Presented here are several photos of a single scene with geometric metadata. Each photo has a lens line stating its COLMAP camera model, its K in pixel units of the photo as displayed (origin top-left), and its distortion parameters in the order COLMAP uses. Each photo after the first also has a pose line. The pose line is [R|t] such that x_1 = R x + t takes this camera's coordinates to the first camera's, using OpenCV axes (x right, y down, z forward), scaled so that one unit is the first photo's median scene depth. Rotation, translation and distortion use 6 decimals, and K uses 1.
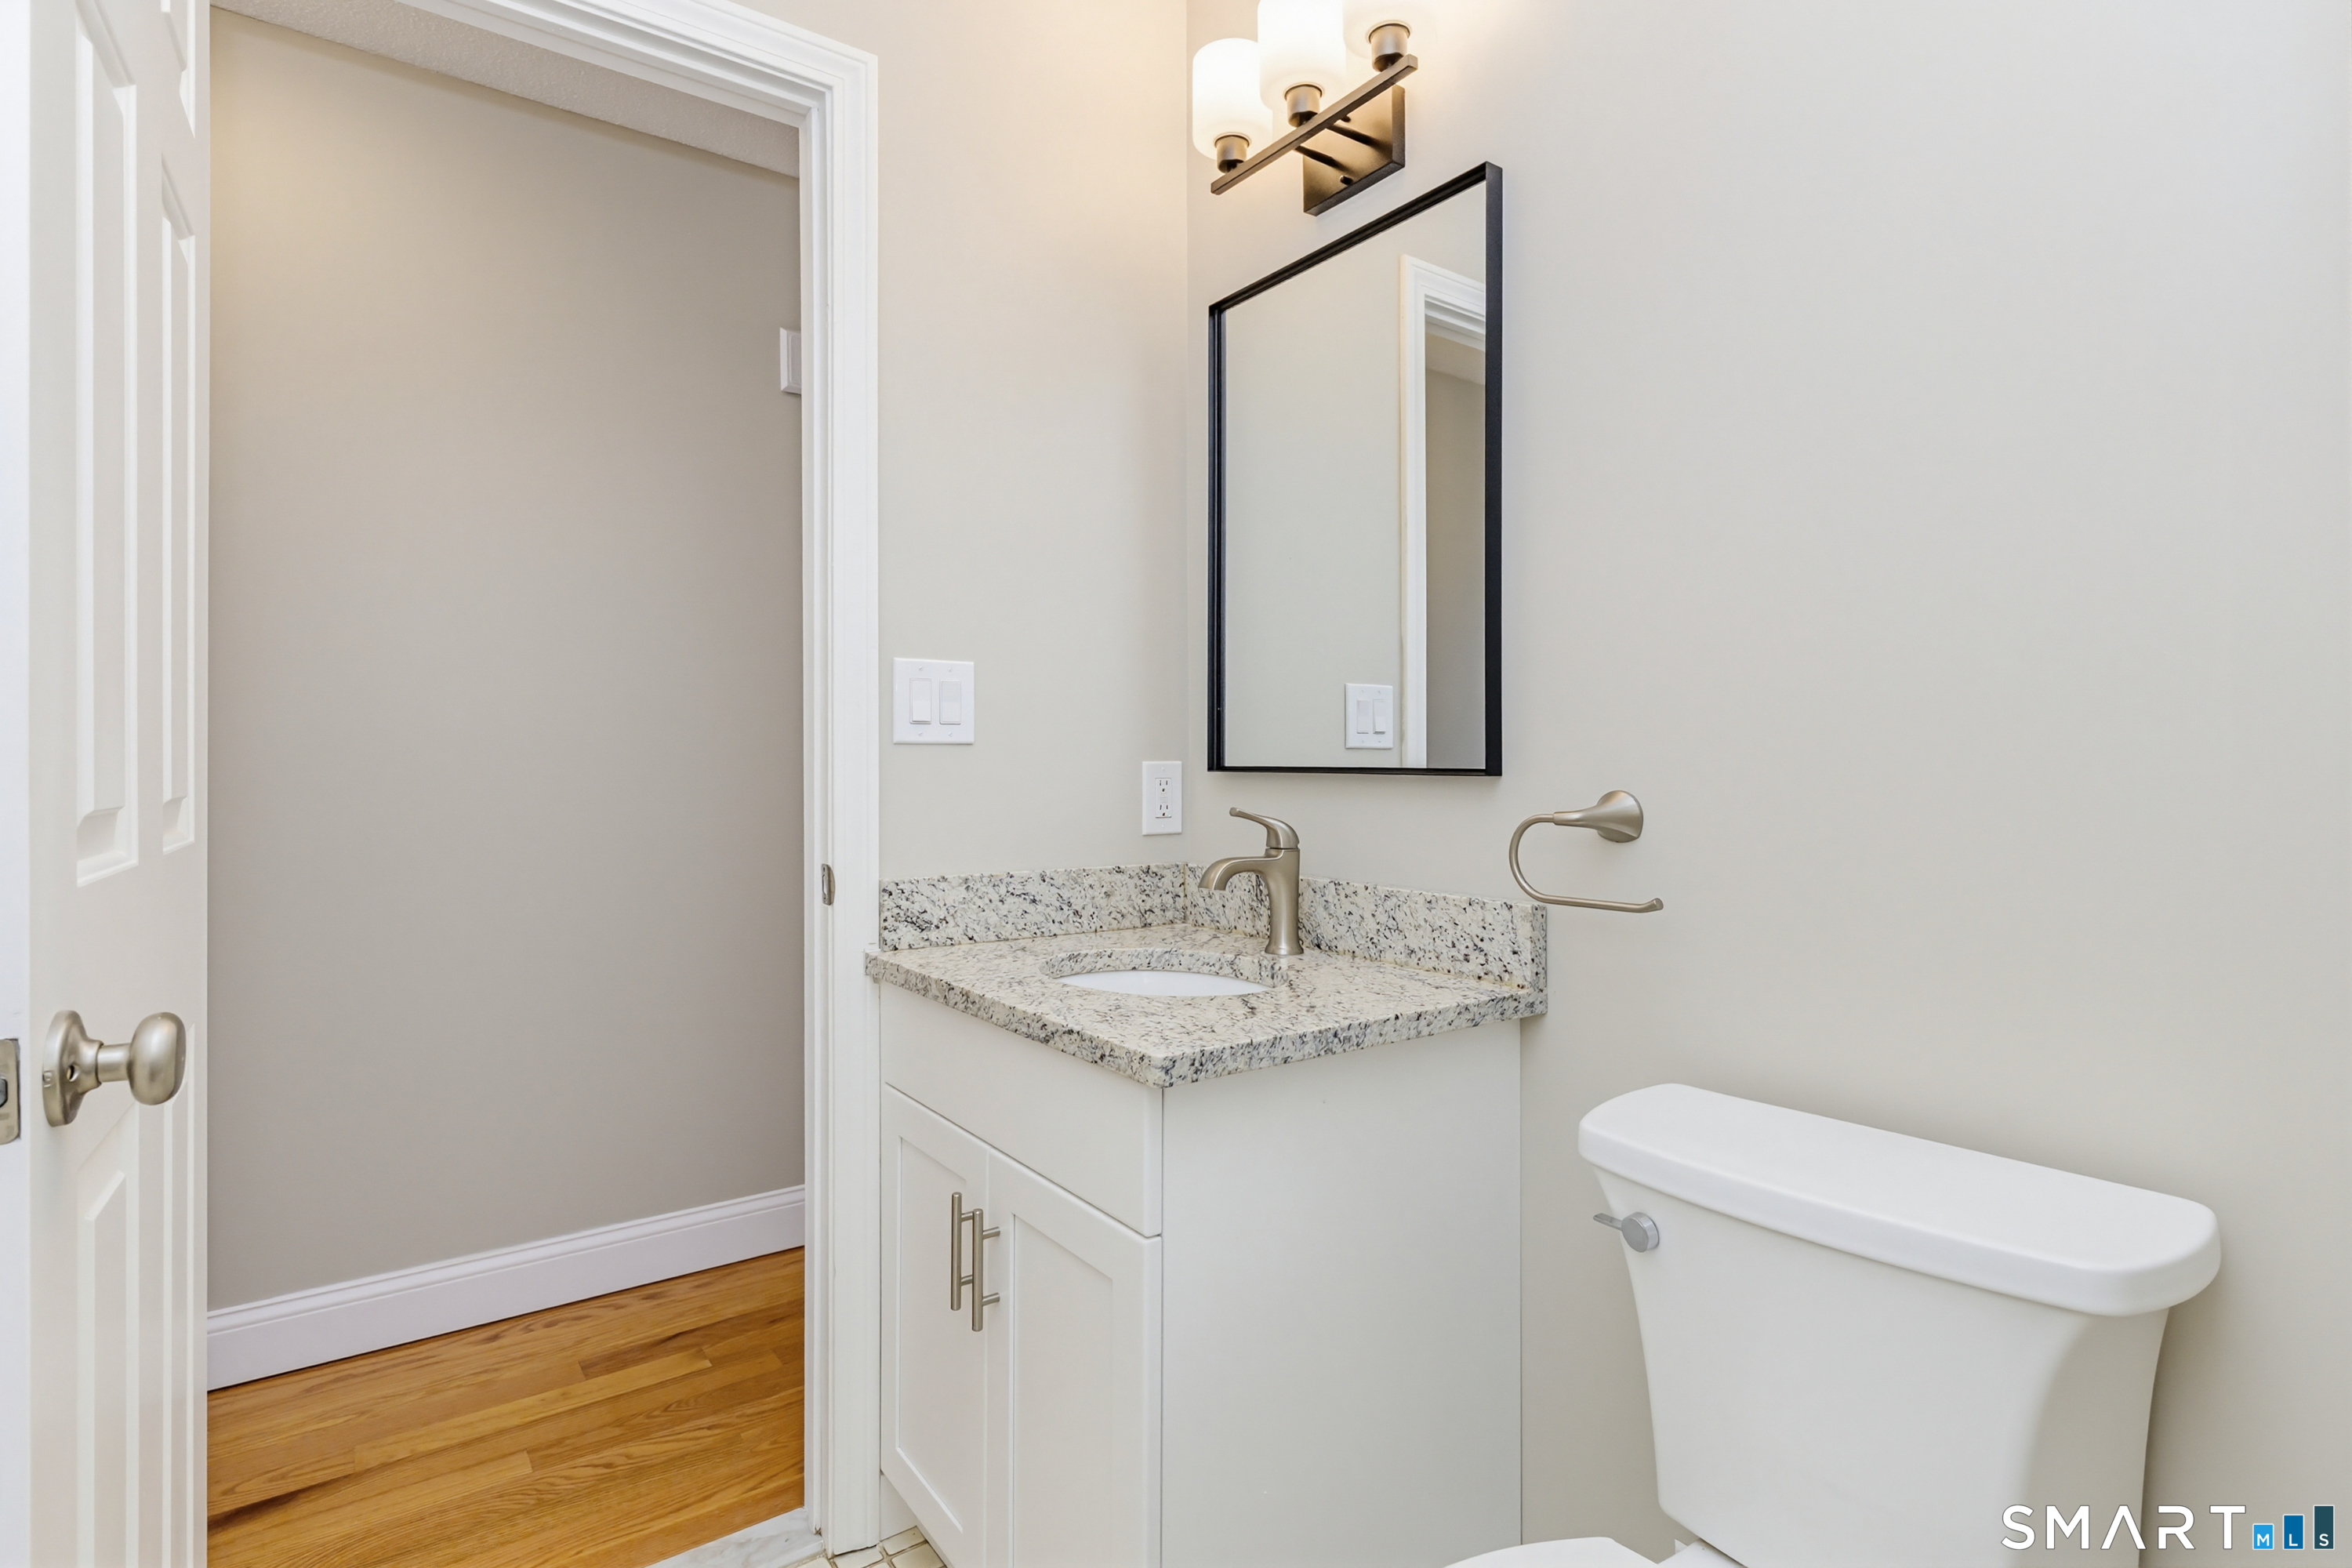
lens RADIAL K [[1152.6, 0, 1185.4], [0, 1152.6, 773.4], [0, 0, 1]] dist [0.001020, 0.001304]
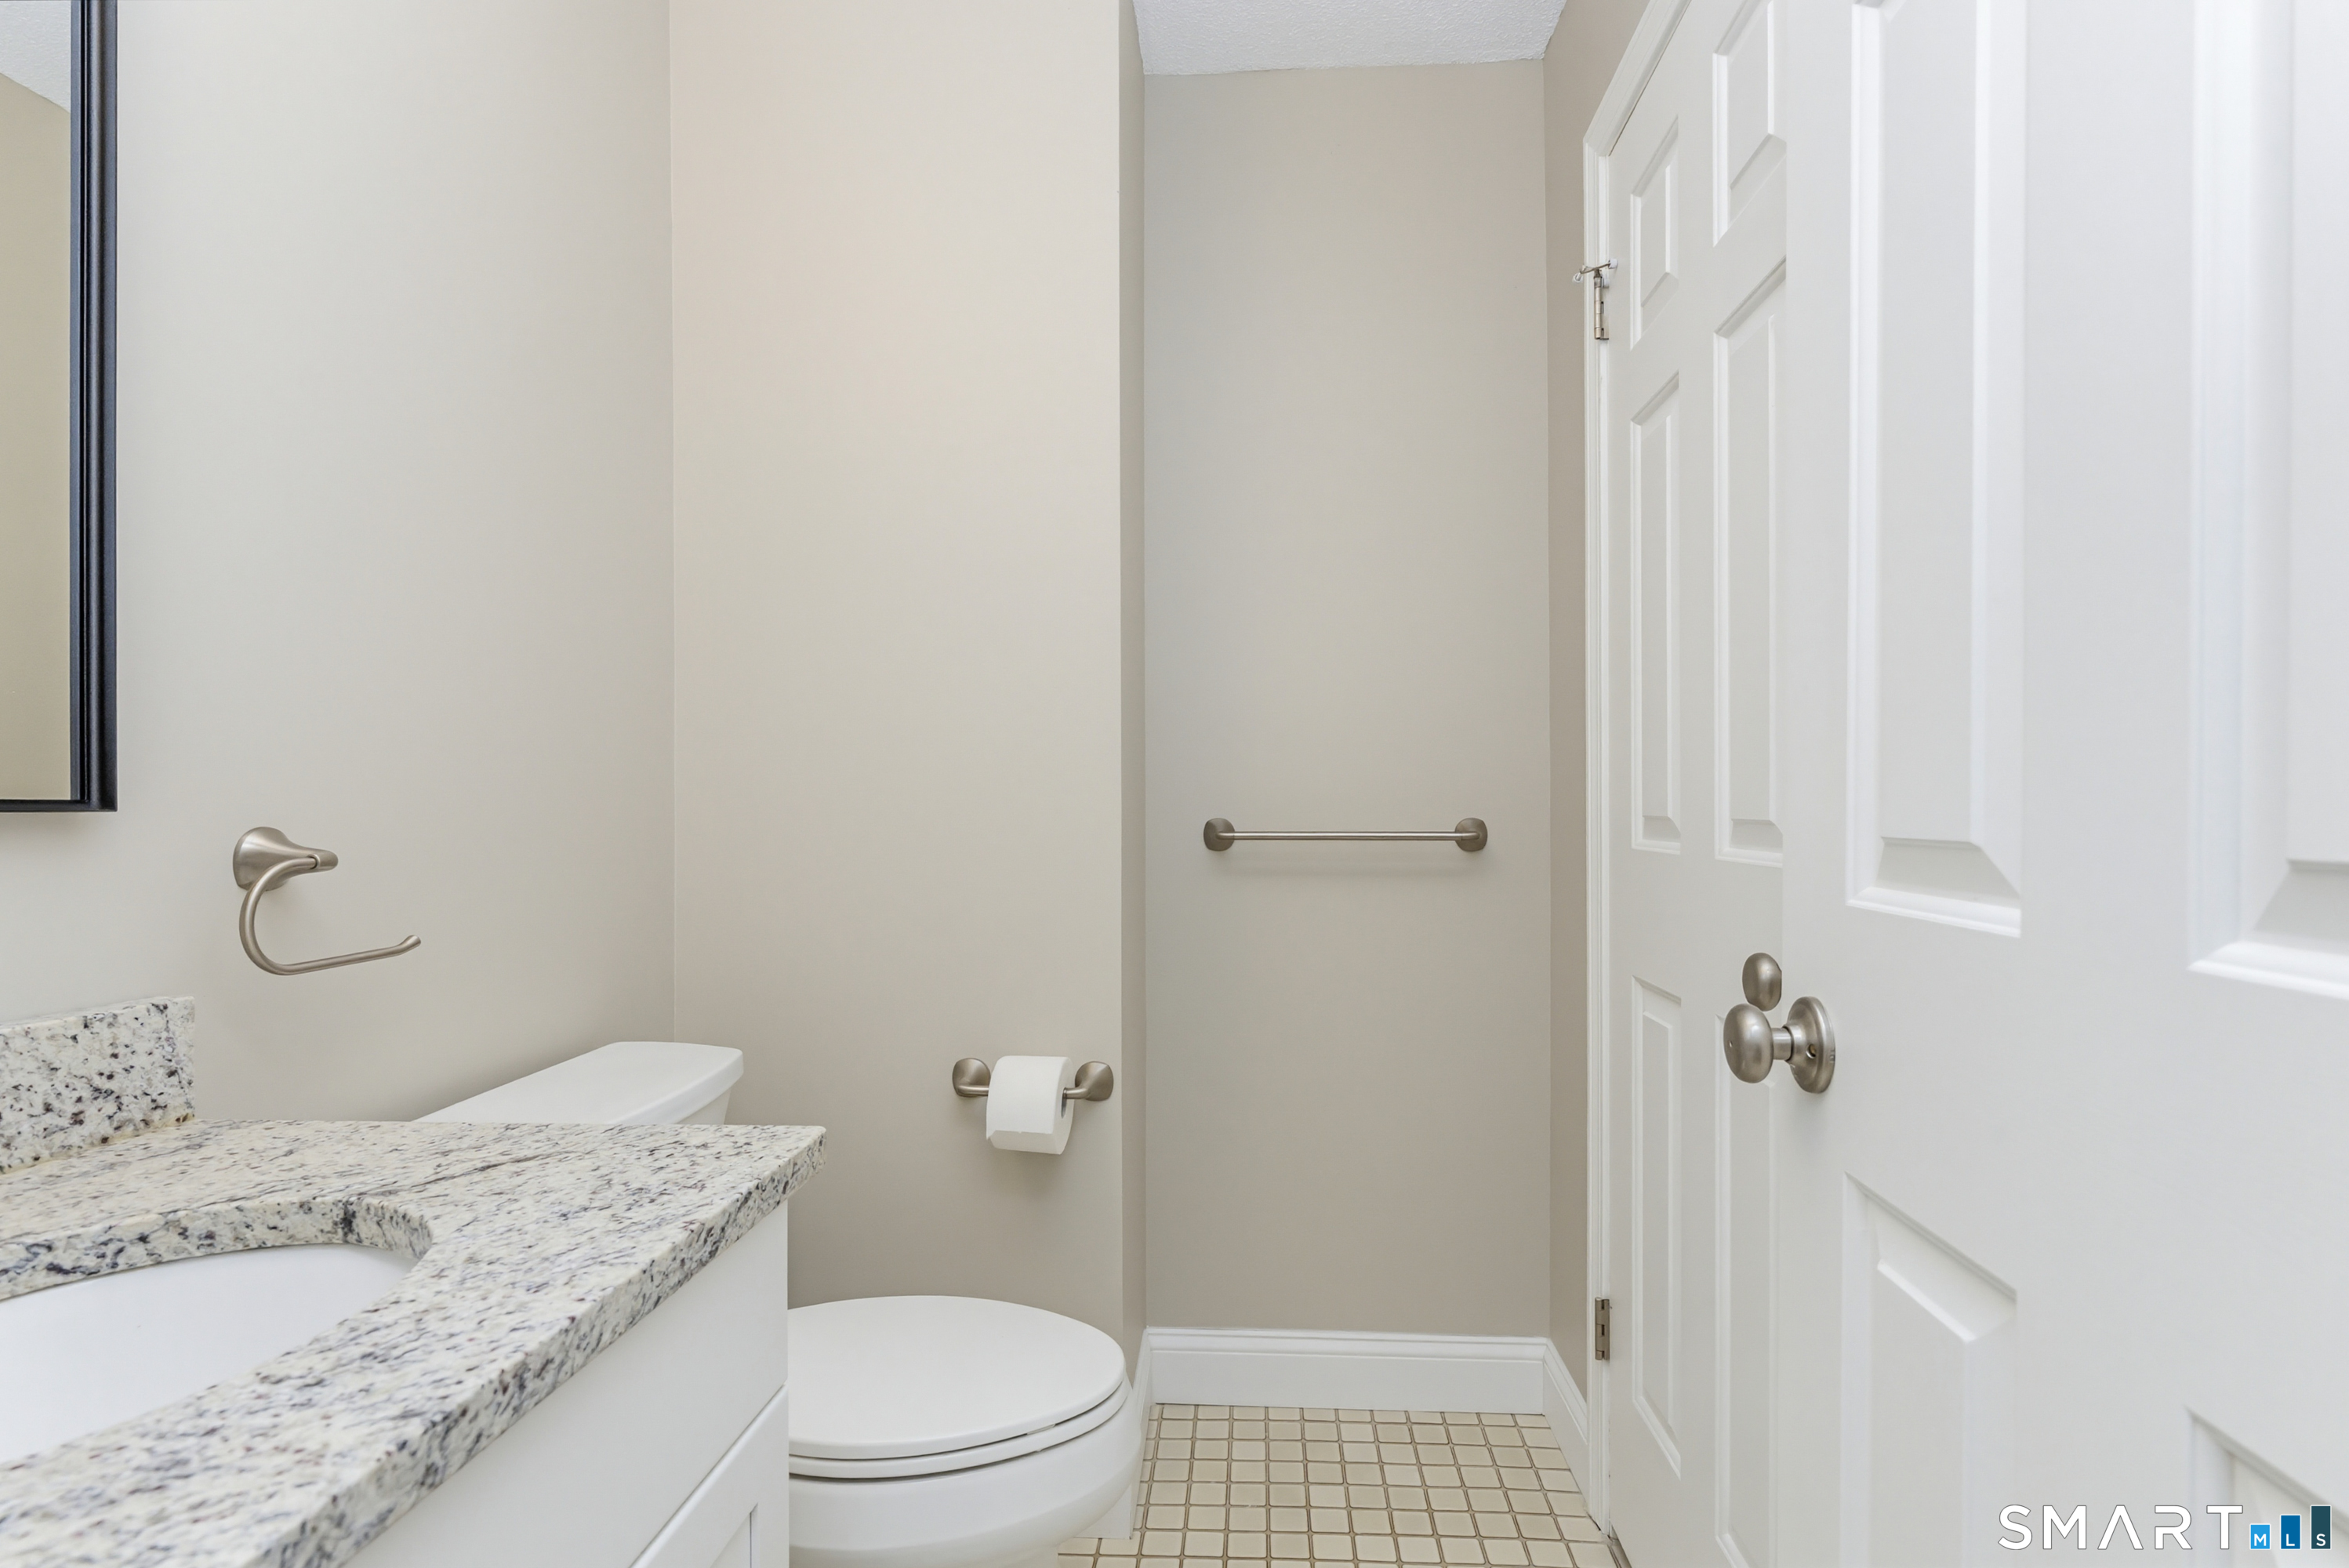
lens RADIAL K [[1175.2, 0, 1178.7], [0, 1175.2, 770.8], [0, 0, 1]] dist [0.000390, 0.000651]
pose [[-0.754666, 0.017575, 0.655873, -0.598520], [0.007235, 0.999803, -0.018466, -0.004855], [-0.656069, -0.009190, -0.754645, 1.102926]]
